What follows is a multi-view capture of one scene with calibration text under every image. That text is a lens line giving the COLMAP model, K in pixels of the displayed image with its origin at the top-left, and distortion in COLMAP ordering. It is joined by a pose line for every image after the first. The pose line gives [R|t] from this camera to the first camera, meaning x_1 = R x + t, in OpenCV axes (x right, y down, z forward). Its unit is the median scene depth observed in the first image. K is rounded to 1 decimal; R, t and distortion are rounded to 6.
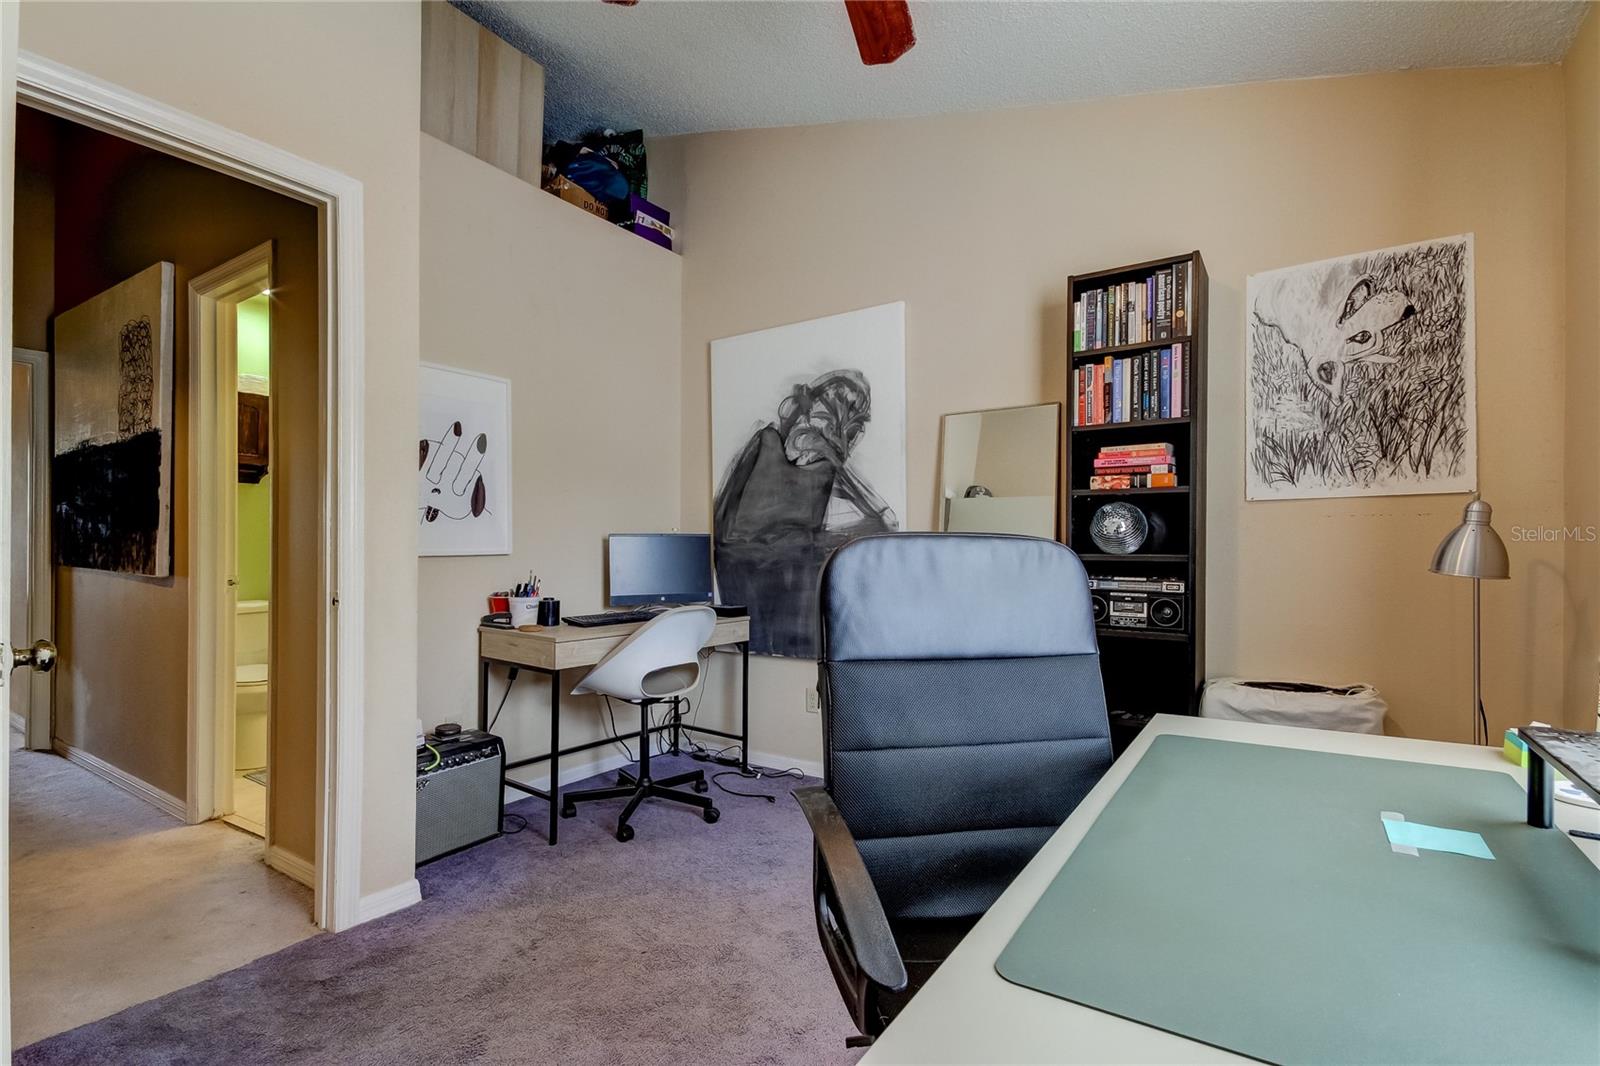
lens RADIAL K [[765.6, 0, 803.2], [0, 765.6, 550.7], [0, 0, 1]] dist [0.004469, -0.000461]
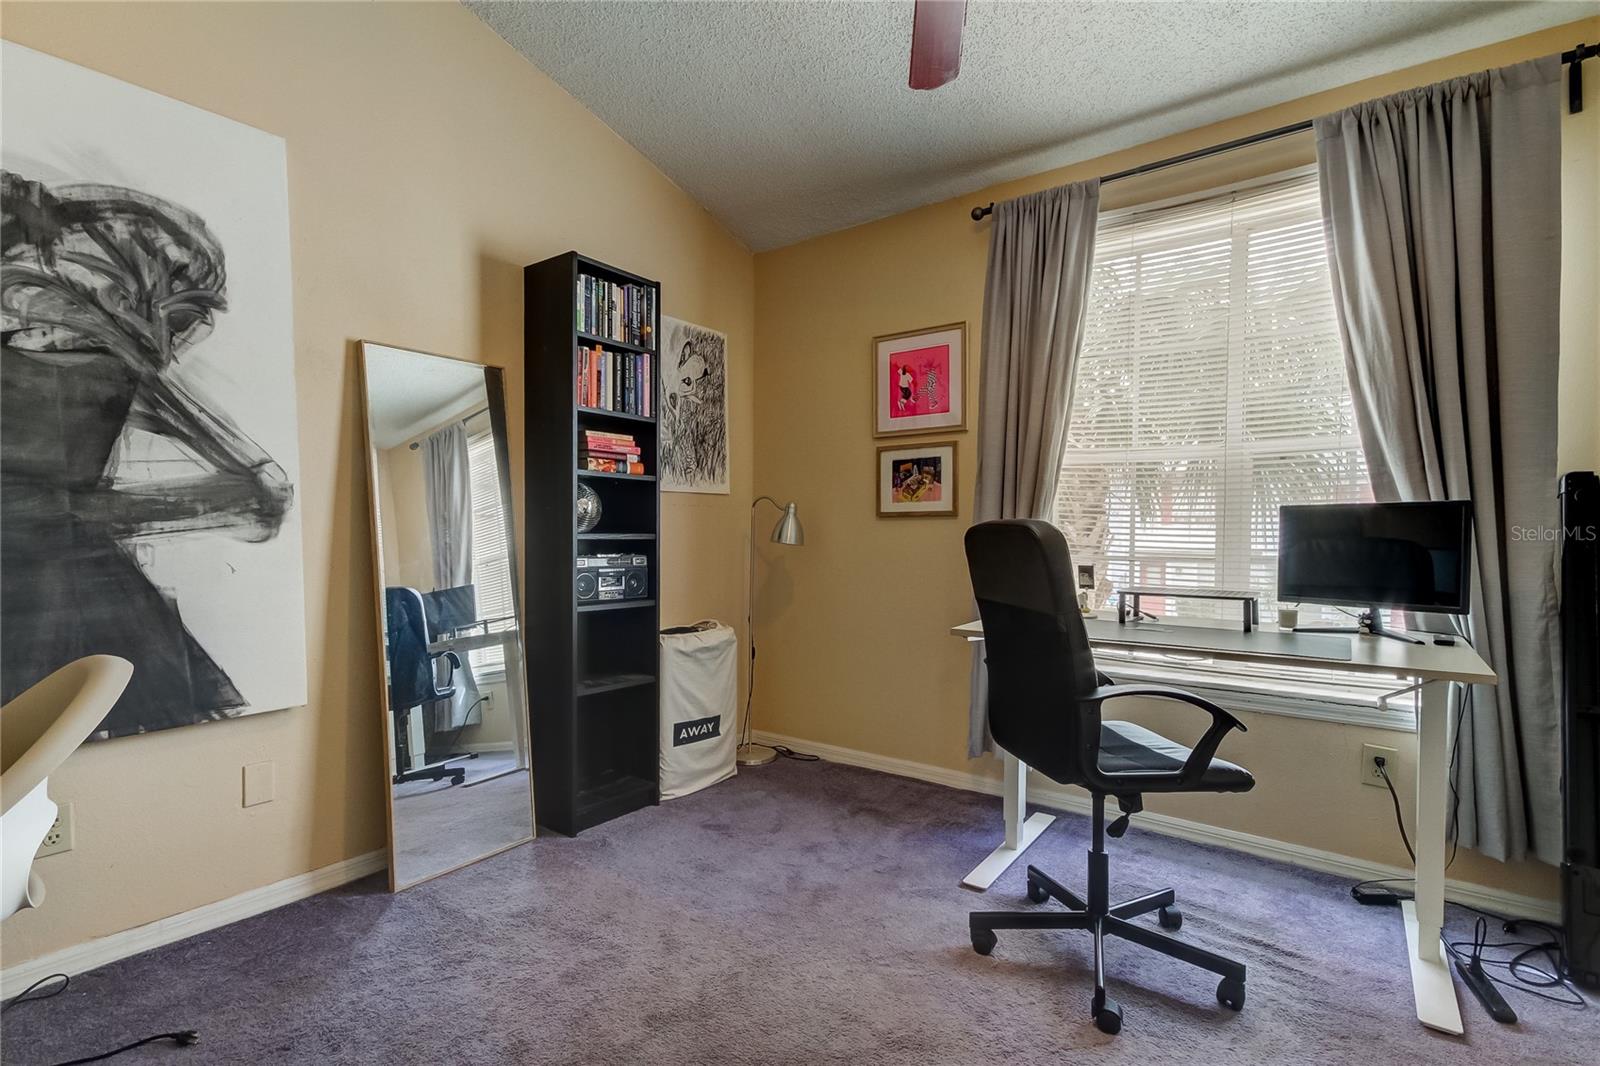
lens RADIAL K [[765.6, 0, 803.2], [0, 765.6, 550.7], [0, 0, 1]] dist [0.004469, -0.000461]
pose [[0.014331, -0.028867, 0.999481, -0.558533], [-0.004137, 0.999573, 0.028929, -0.002652], [-0.999889, -0.004550, 0.014205, 0.597668]]
